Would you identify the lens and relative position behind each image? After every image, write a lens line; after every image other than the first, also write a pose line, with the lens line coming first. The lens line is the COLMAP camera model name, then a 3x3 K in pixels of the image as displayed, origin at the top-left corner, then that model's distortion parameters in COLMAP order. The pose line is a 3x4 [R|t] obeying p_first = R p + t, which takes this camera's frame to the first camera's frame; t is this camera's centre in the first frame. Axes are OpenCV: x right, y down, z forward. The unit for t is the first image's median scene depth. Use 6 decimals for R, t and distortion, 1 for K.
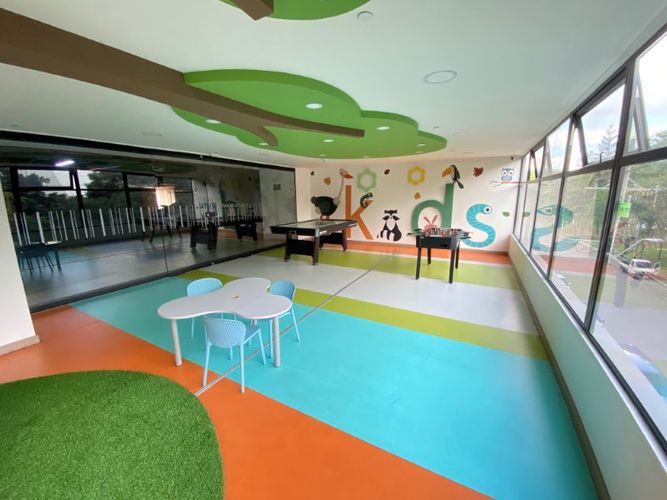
lens RADIAL K [[271.8, 0, 332.1], [0, 271.8, 248.3], [0, 0, 1]] dist [-0.018311, -0.000579]
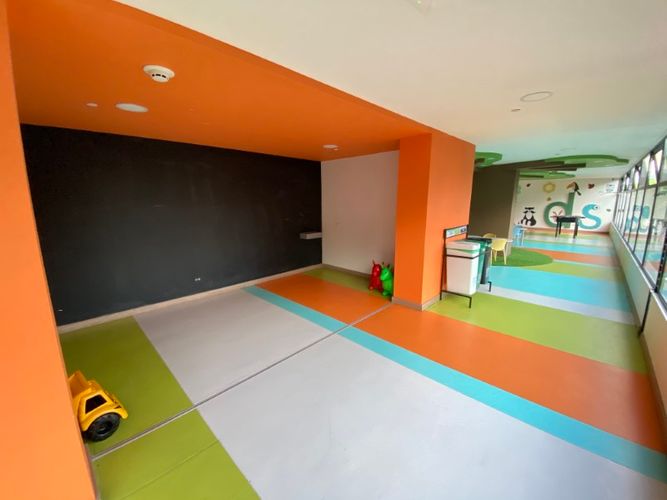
lens RADIAL K [[271.8, 0, 337.0], [0, 271.8, 246.2], [0, 0, 1]] dist [-0.018311, -0.000579]
pose [[0.972749, 0.054856, -0.225276, -0.641922], [-0.060726, 0.997970, -0.019206, 0.236061], [0.223765, 0.032363, 0.974106, -1.029157]]
